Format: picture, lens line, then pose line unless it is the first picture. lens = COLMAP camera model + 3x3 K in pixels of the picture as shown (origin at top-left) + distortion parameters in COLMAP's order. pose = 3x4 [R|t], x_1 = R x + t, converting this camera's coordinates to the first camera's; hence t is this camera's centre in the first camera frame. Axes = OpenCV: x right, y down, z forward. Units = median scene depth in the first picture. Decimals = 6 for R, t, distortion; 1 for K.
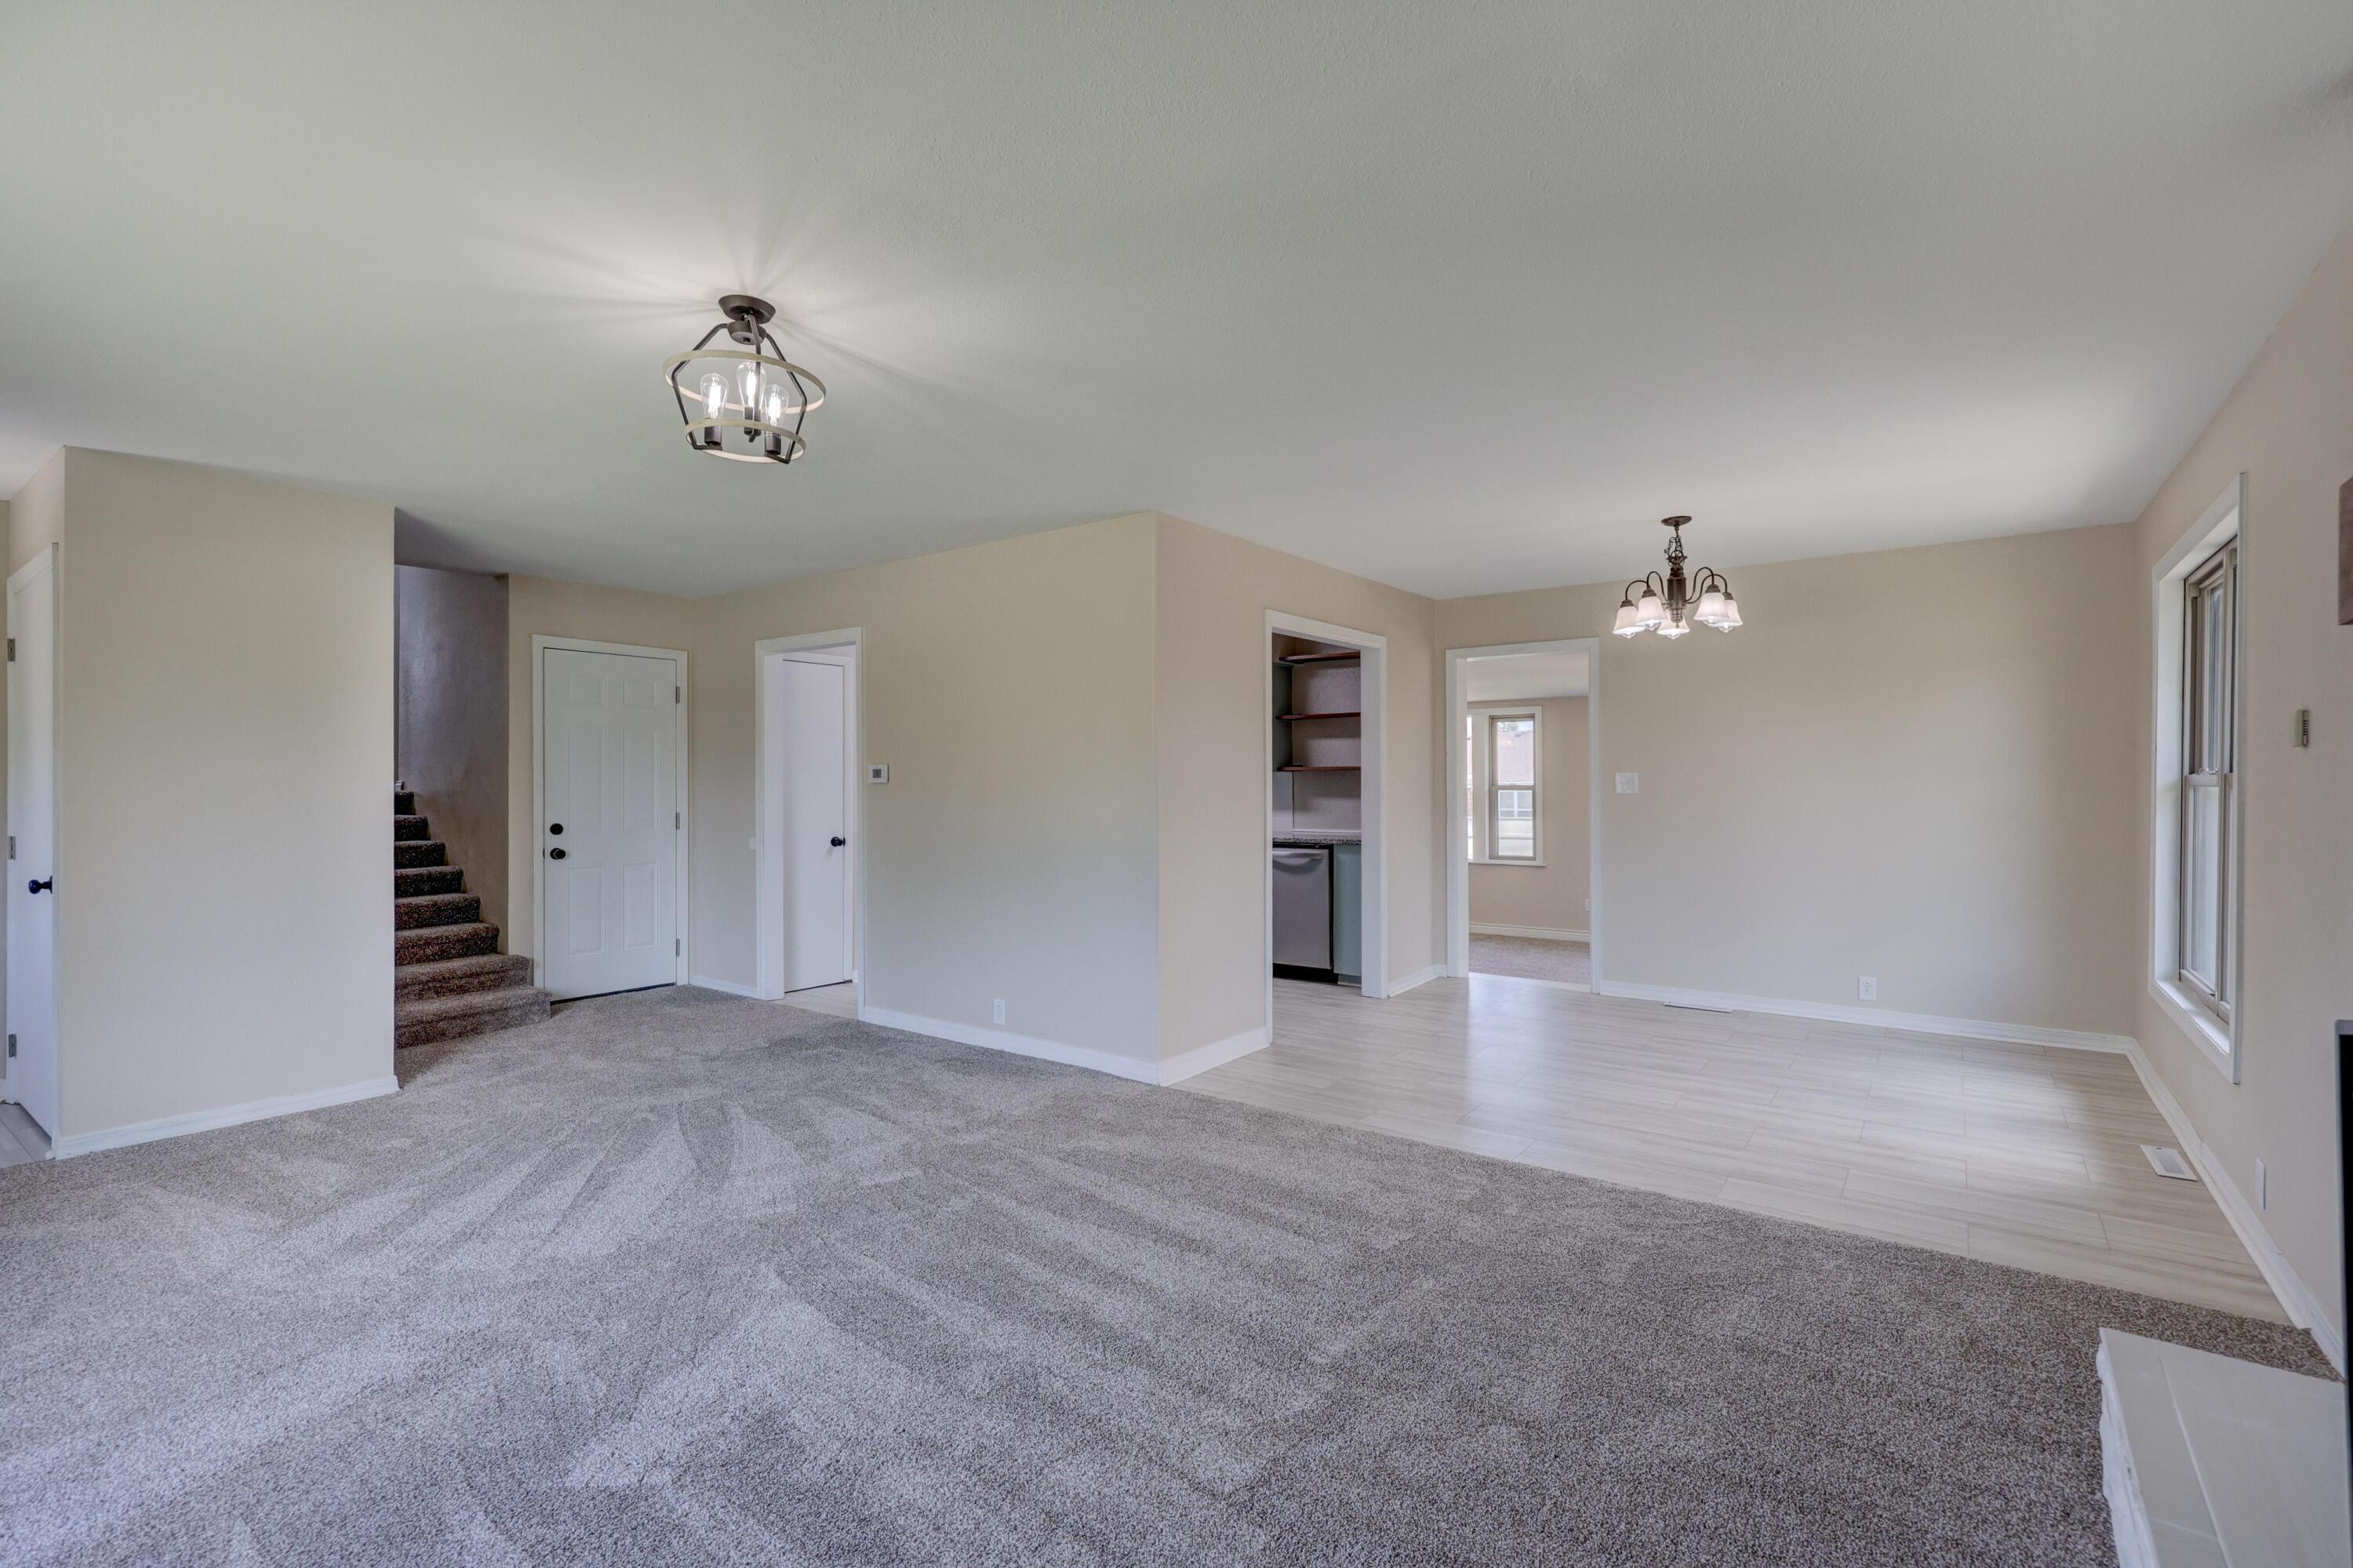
lens RADIAL K [[1042.0, 0, 1182.6], [0, 1042.0, 780.0], [0, 0, 1]] dist [0.000809, -0.000102]
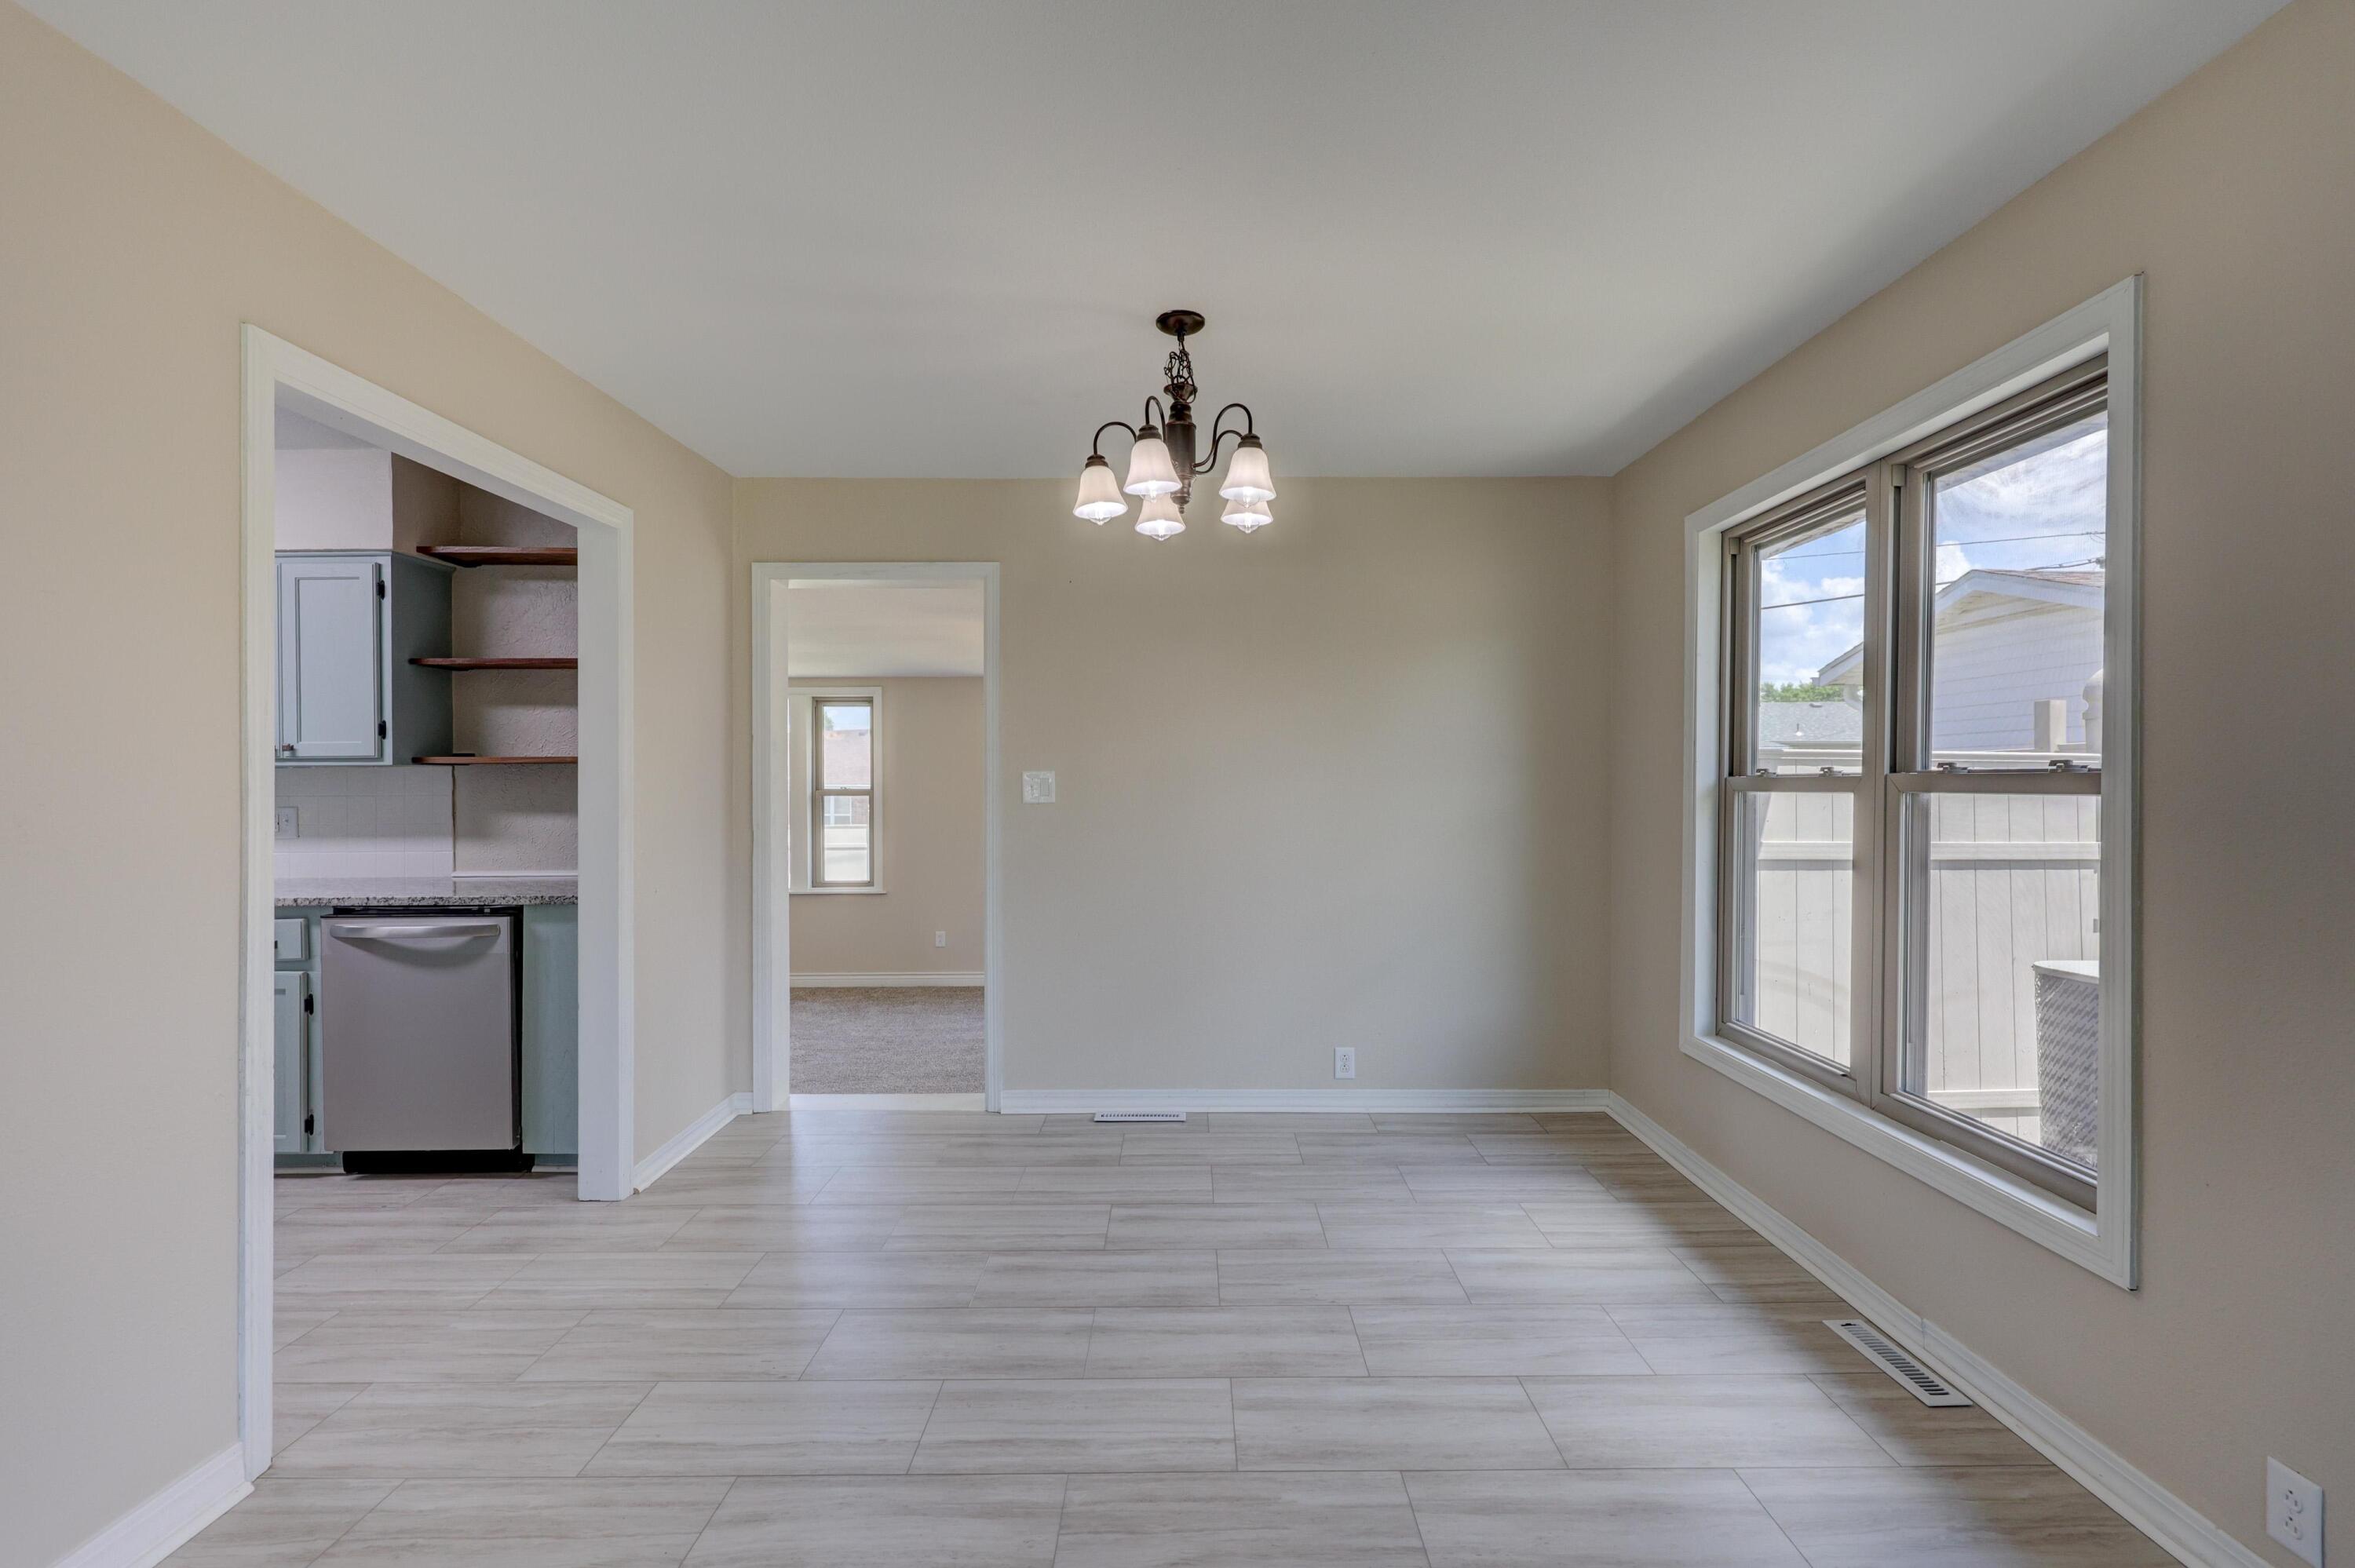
lens RADIAL K [[1042.7, 0, 1183.6], [0, 1042.7, 780.0], [0, 0, 1]] dist [0.000809, -0.000102]
pose [[0.802970, 0.003722, 0.596007, 0.120015], [-0.001860, 0.999991, -0.003739, 0.001071], [-0.596016, 0.001894, 0.802970, 0.469483]]
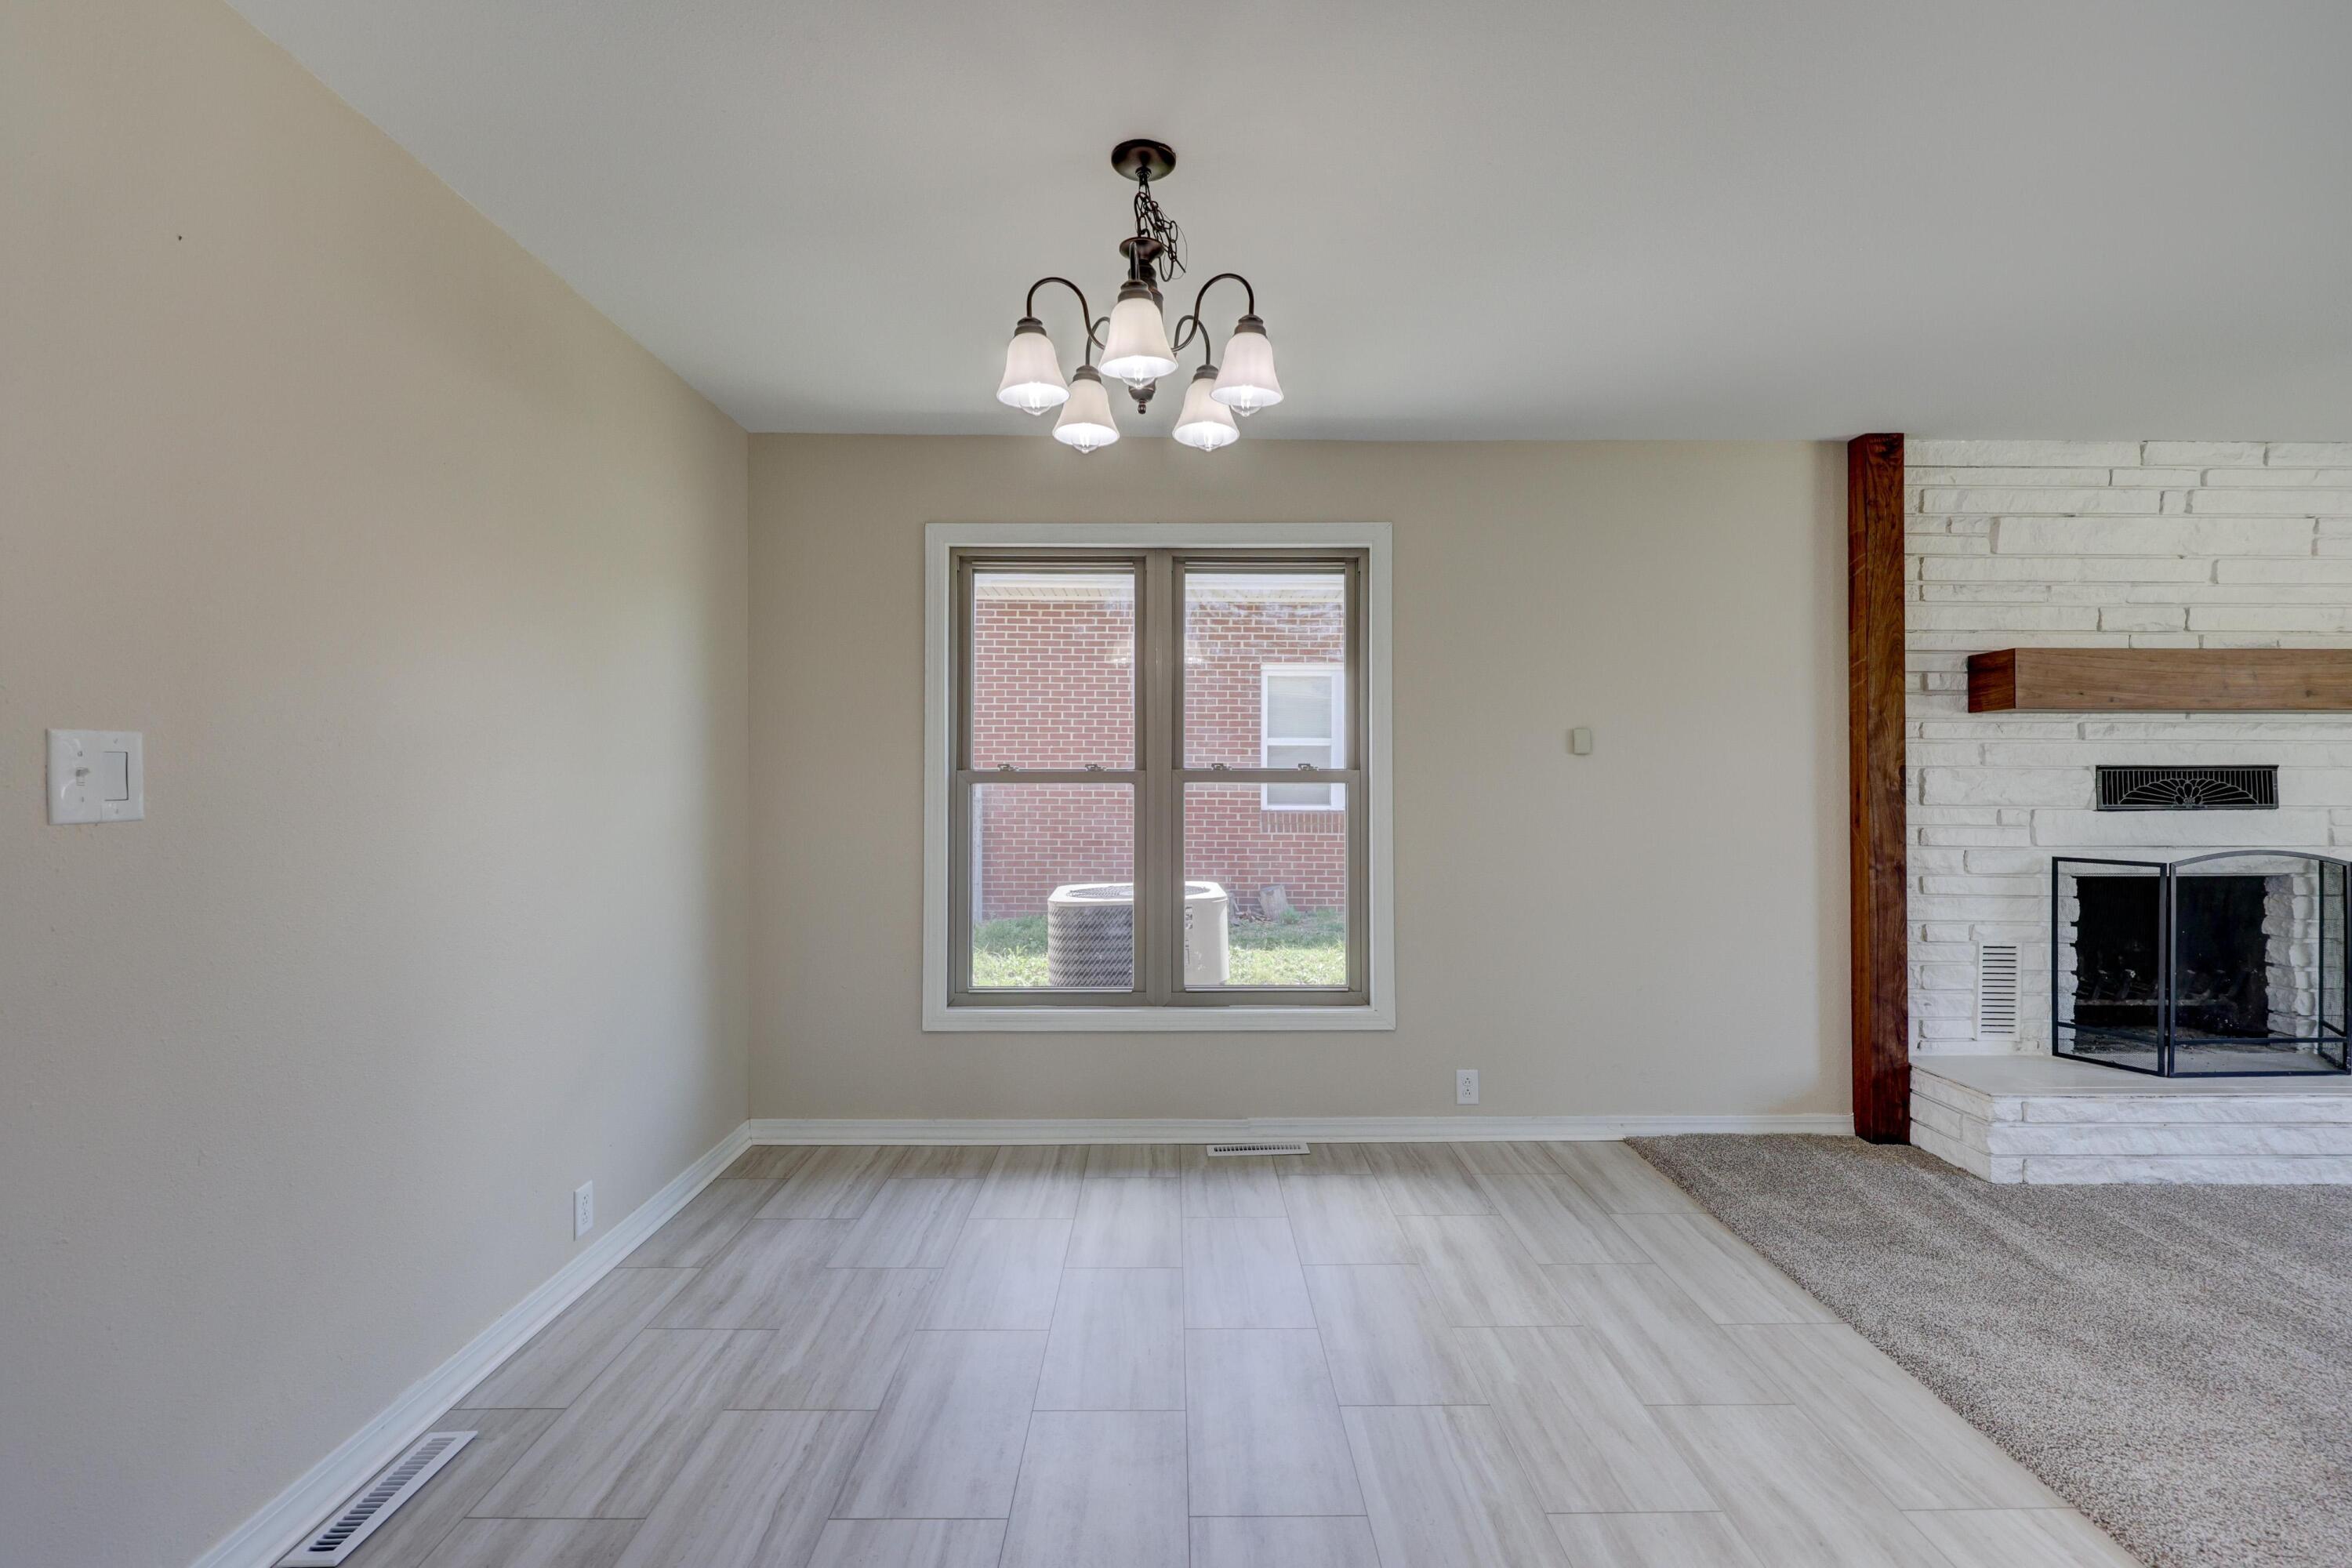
lens RADIAL K [[1062.6, 0, 1176.0], [0, 1062.6, 784.0], [0, 0, 1]] dist [0.002262, -0.000328]
pose [[-0.604538, 0.003841, 0.796567, 0.103488], [0.001259, 0.999992, -0.003866, 0.007567], [-0.796575, -0.001334, -0.604538, 1.080628]]
